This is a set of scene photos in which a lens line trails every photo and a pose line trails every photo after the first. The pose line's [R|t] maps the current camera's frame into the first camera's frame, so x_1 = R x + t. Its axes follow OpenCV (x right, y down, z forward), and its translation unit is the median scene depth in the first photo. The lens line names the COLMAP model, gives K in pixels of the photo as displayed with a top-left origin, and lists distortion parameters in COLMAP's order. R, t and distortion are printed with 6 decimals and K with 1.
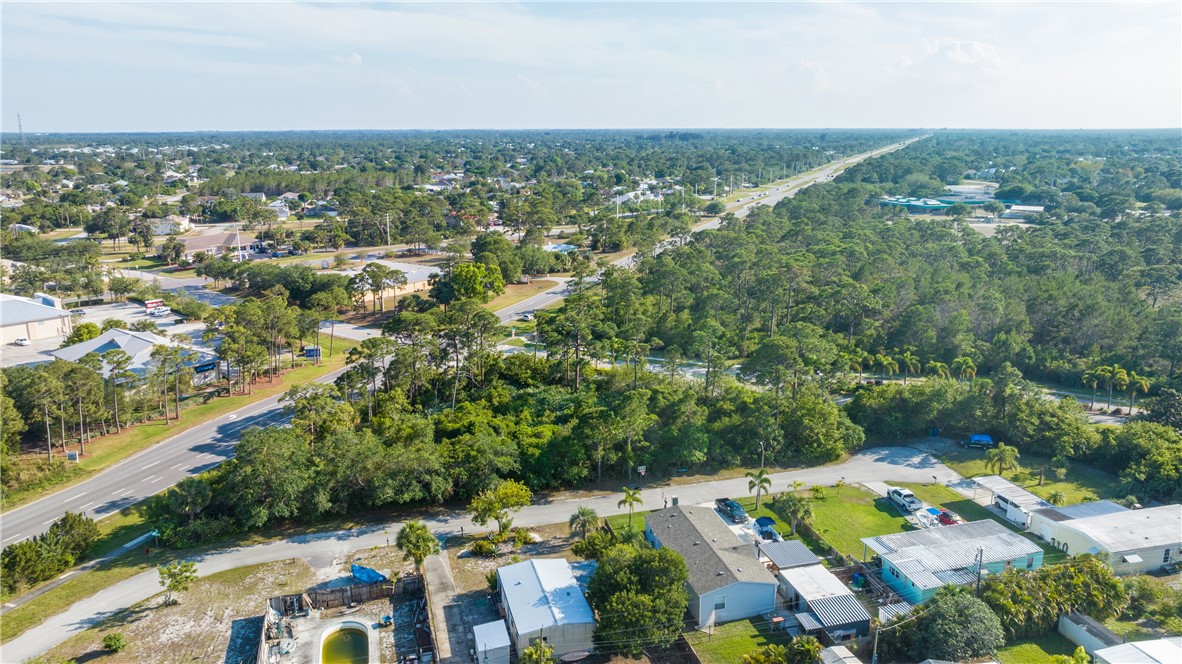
lens RADIAL K [[832.5, 0, 596.2], [0, 832.5, 327.7], [0, 0, 1]] dist [-0.031362, 0.019556]
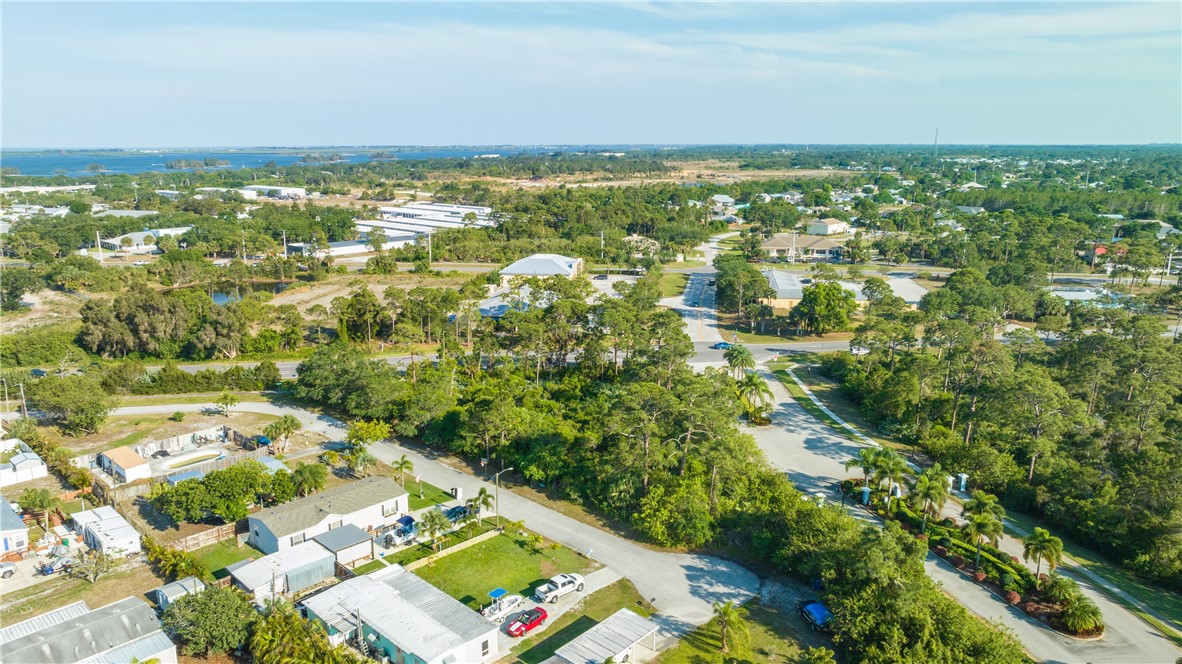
lens RADIAL K [[832.5, 0, 596.2], [0, 832.5, 327.7], [0, 0, 1]] dist [-0.031362, 0.019556]
pose [[0.512925, 0.189502, -0.837256, 0.919536], [-0.201807, 0.974614, 0.096959, -0.119548], [0.834375, 0.119231, 0.538147, 0.489200]]
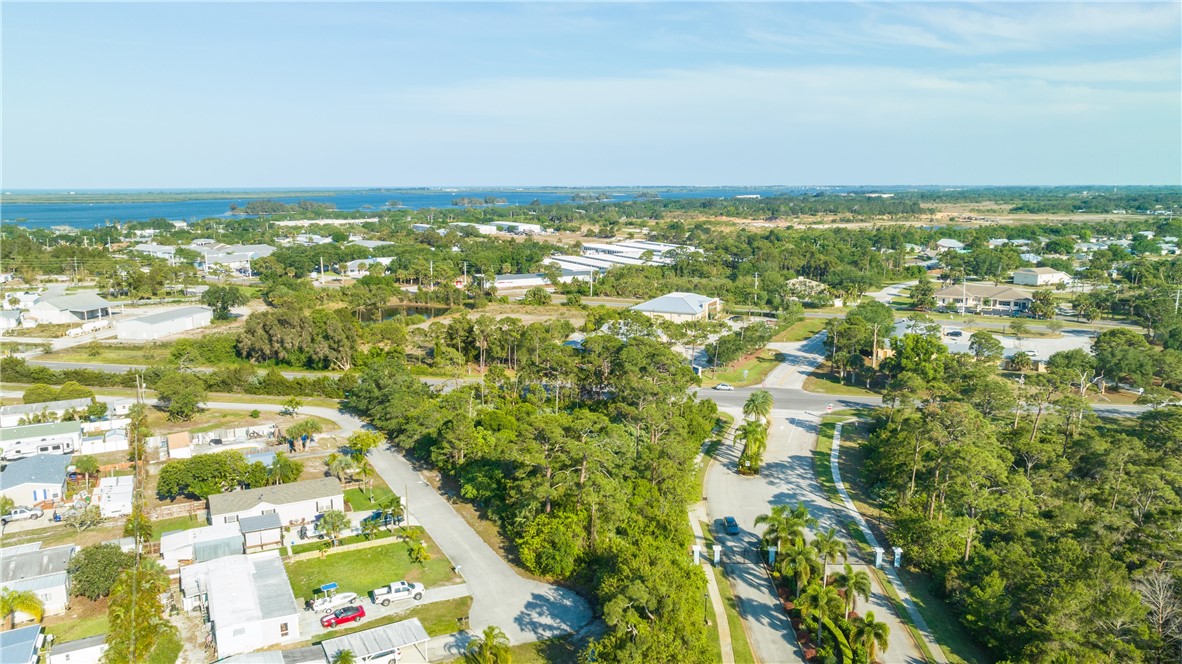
lens RADIAL K [[835.3, 0, 596.1], [0, 835.3, 316.9], [0, 0, 1]] dist [-0.042690, 0.044950]
pose [[0.212981, 0.157493, -0.964280, 1.094267], [-0.227740, 0.967741, 0.107757, -0.200719], [0.950144, 0.196655, 0.241978, 0.821963]]
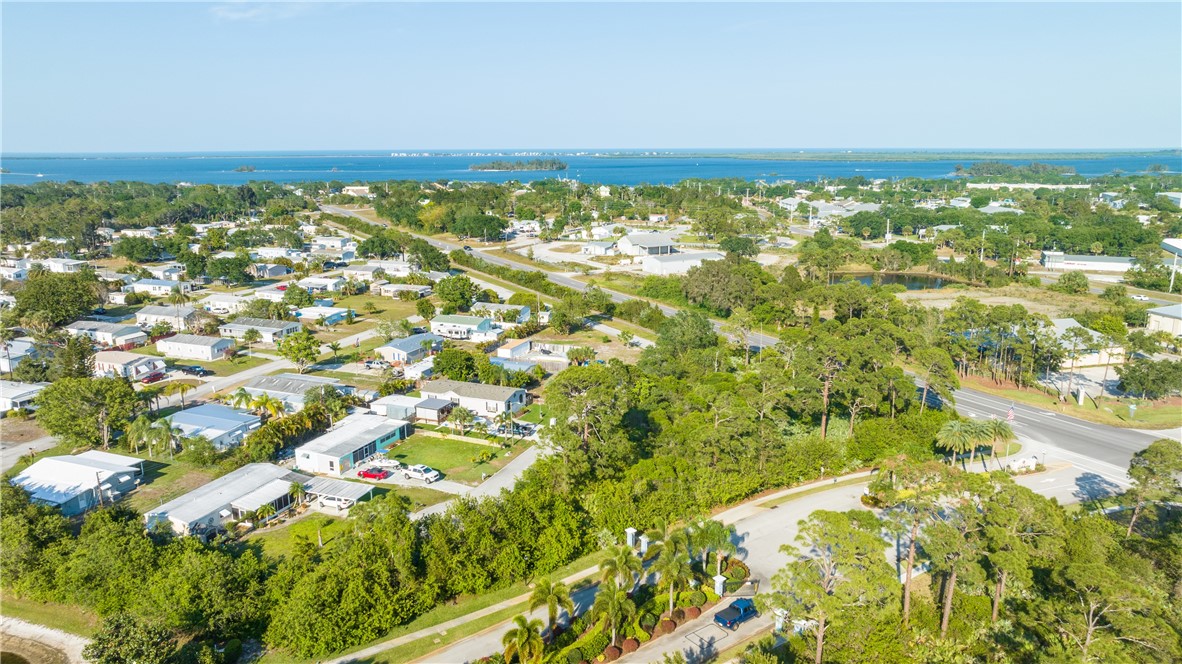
lens RADIAL K [[832.5, 0, 596.2], [0, 832.5, 327.7], [0, 0, 1]] dist [-0.031362, 0.019556]
pose [[-0.608802, 0.174927, -0.773796, 0.940670], [-0.180803, 0.919124, 0.350031, -0.363601], [0.772444, 0.353004, -0.527937, 1.512353]]
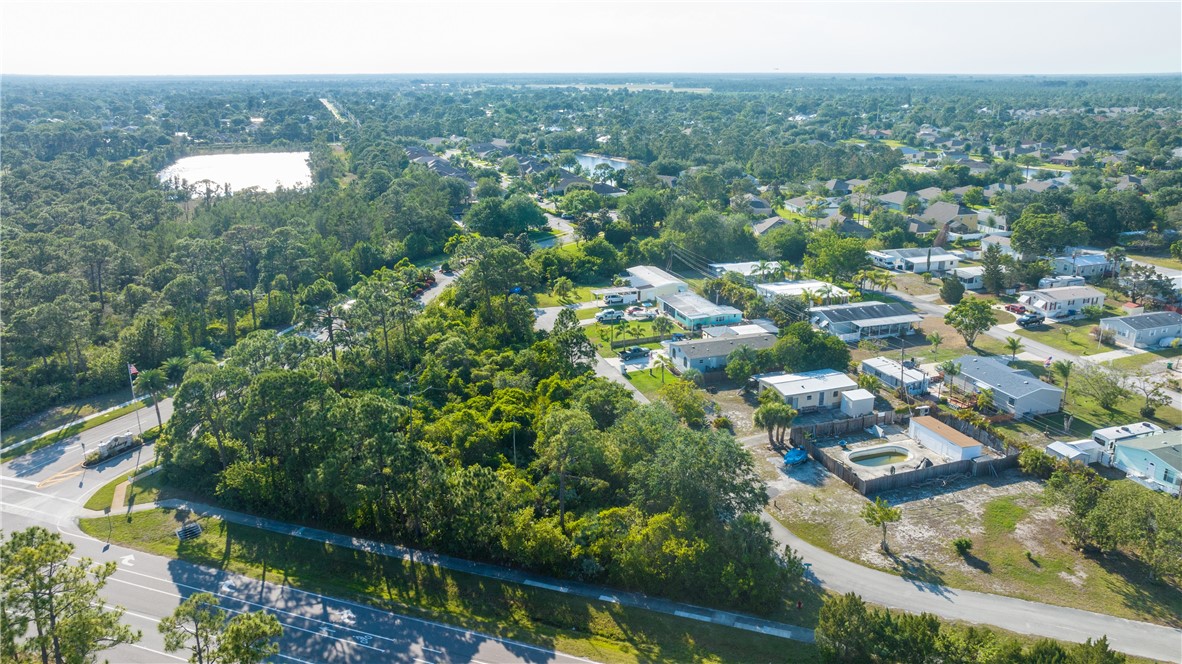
lens RADIAL K [[832.5, 0, 596.2], [0, 832.5, 327.7], [0, 0, 1]] dist [-0.031362, 0.019556]
pose [[-0.058235, -0.292730, 0.954420, -0.979427], [0.237357, 0.924567, 0.298056, -0.210709], [-0.969675, 0.243895, 0.015640, 0.892585]]
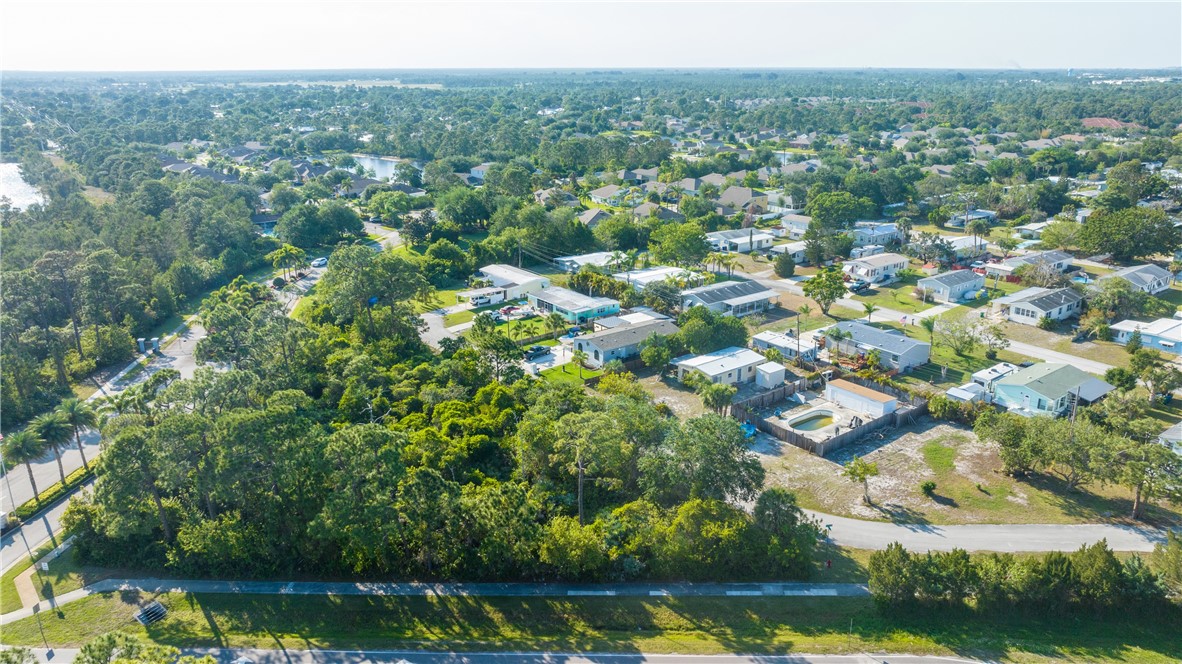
lens RADIAL K [[832.5, 0, 596.2], [0, 832.5, 327.7], [0, 0, 1]] dist [-0.031362, 0.019556]
pose [[-0.371786, -0.276085, 0.886314, -0.923896], [0.223003, 0.900233, 0.373965, -0.261891], [-0.901135, 0.336686, -0.273127, 1.099698]]
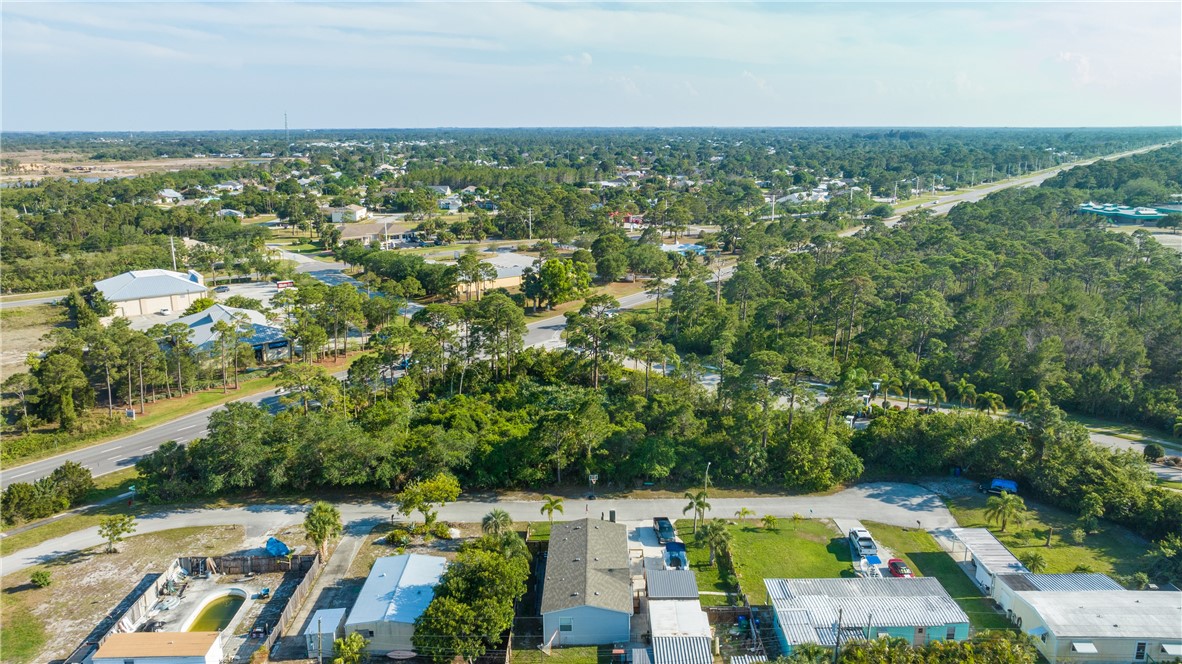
lens RADIAL K [[832.5, 0, 596.2], [0, 832.5, 327.7], [0, 0, 1]] dist [-0.031362, 0.019556]
pose [[0.966125, 0.060712, -0.250831, 0.270205], [-0.060039, 0.998142, 0.010344, -0.013633], [0.250993, 0.005066, 0.967976, 0.057652]]
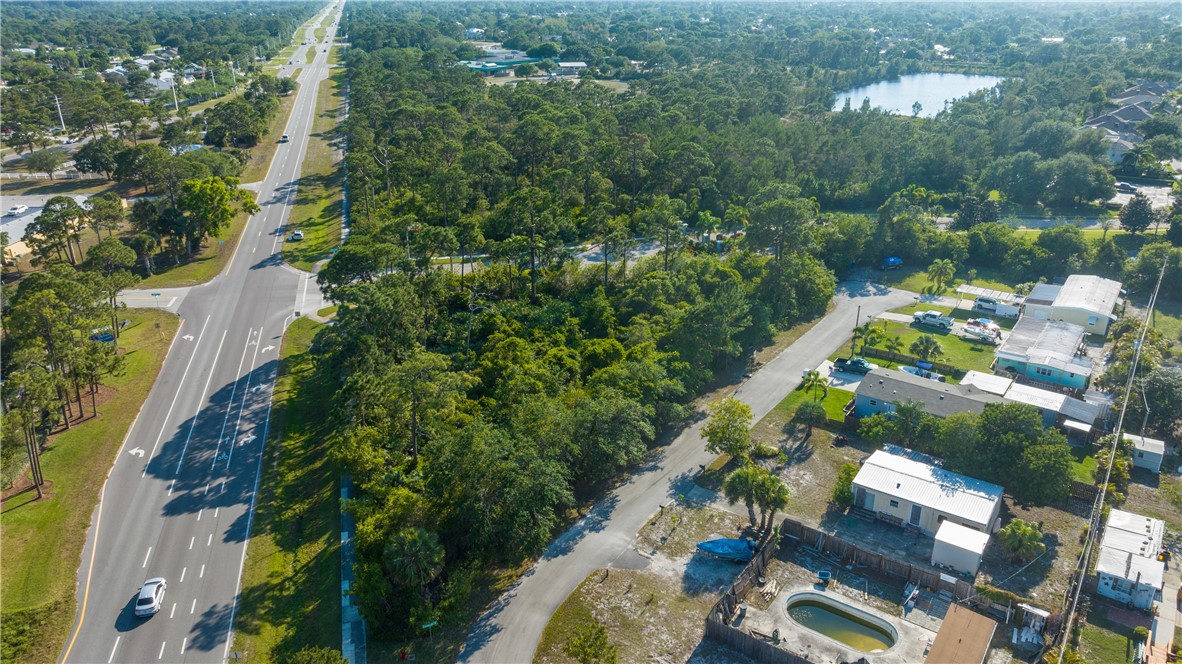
lens RADIAL K [[832.5, 0, 596.2], [0, 832.5, 327.7], [0, 0, 1]] dist [-0.031362, 0.019556]
pose [[0.784329, -0.237649, 0.573020, -0.595139], [0.148843, 0.968821, 0.198069, -0.074521], [-0.602224, -0.070061, 0.795247, 0.316637]]
